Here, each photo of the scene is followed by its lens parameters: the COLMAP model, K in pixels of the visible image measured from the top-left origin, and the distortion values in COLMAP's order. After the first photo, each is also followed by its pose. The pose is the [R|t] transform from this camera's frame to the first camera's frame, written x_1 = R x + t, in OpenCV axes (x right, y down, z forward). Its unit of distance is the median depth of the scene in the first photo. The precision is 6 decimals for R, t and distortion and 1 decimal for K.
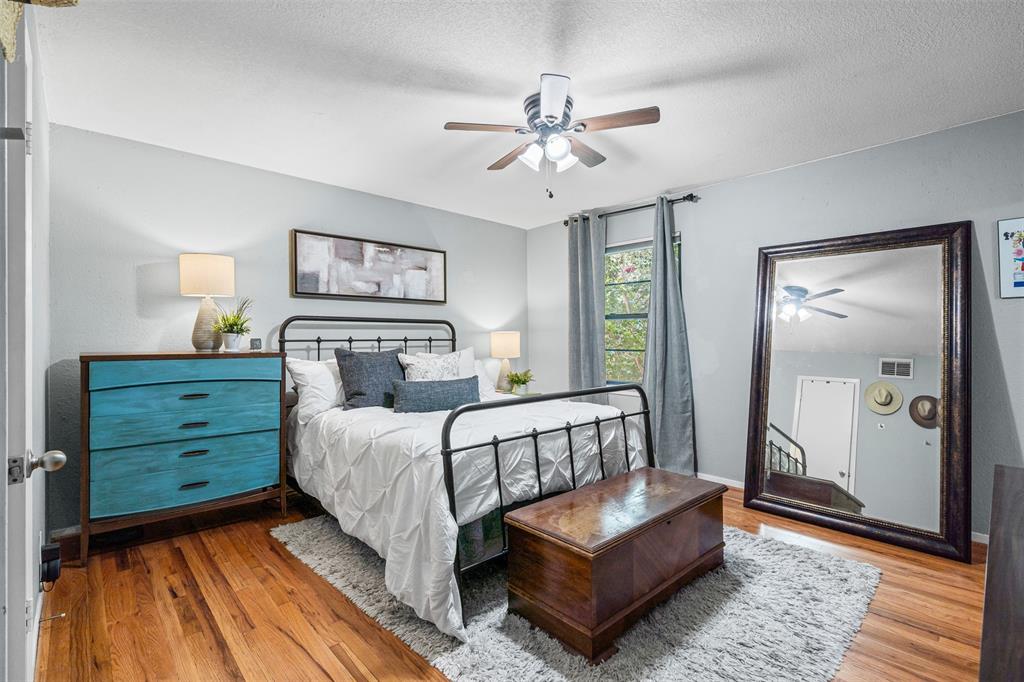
lens RADIAL K [[469.6, 0, 509.7], [0, 469.6, 336.2], [0, 0, 1]] dist [-0.000678, 0.000064]
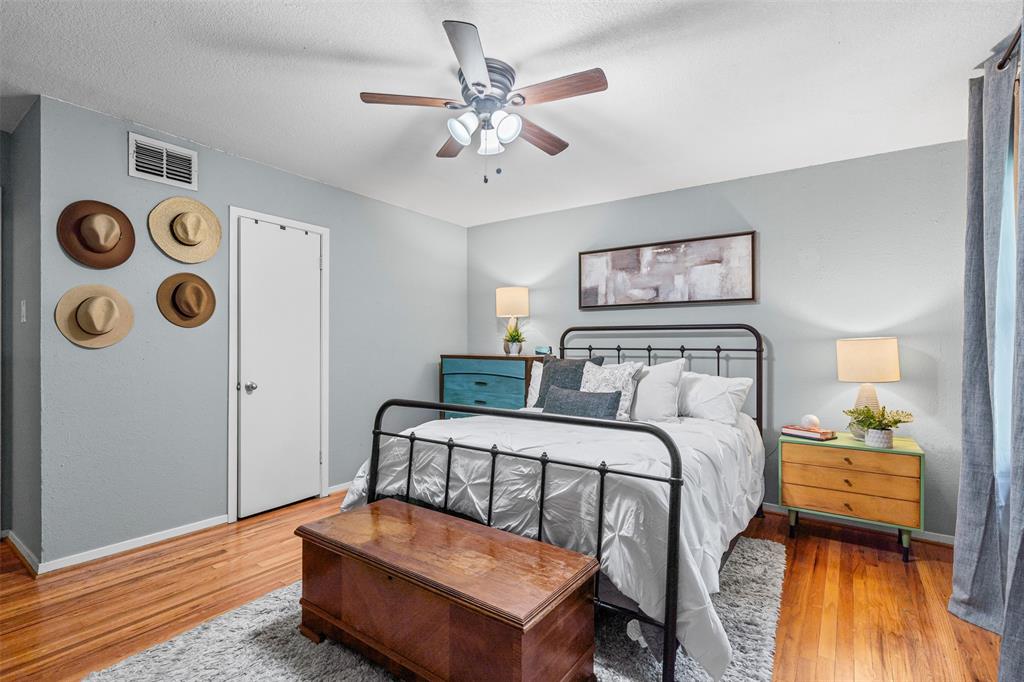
lens RADIAL K [[484.7, 0, 509.4], [0, 484.7, 345.3], [0, 0, 1]] dist [0.001159, 0.000079]
pose [[0.206246, 0.002350, -0.978497, 0.657563], [-0.004009, 0.999991, 0.001557, 0.000566], [0.978492, 0.003601, 0.206253, 0.566051]]
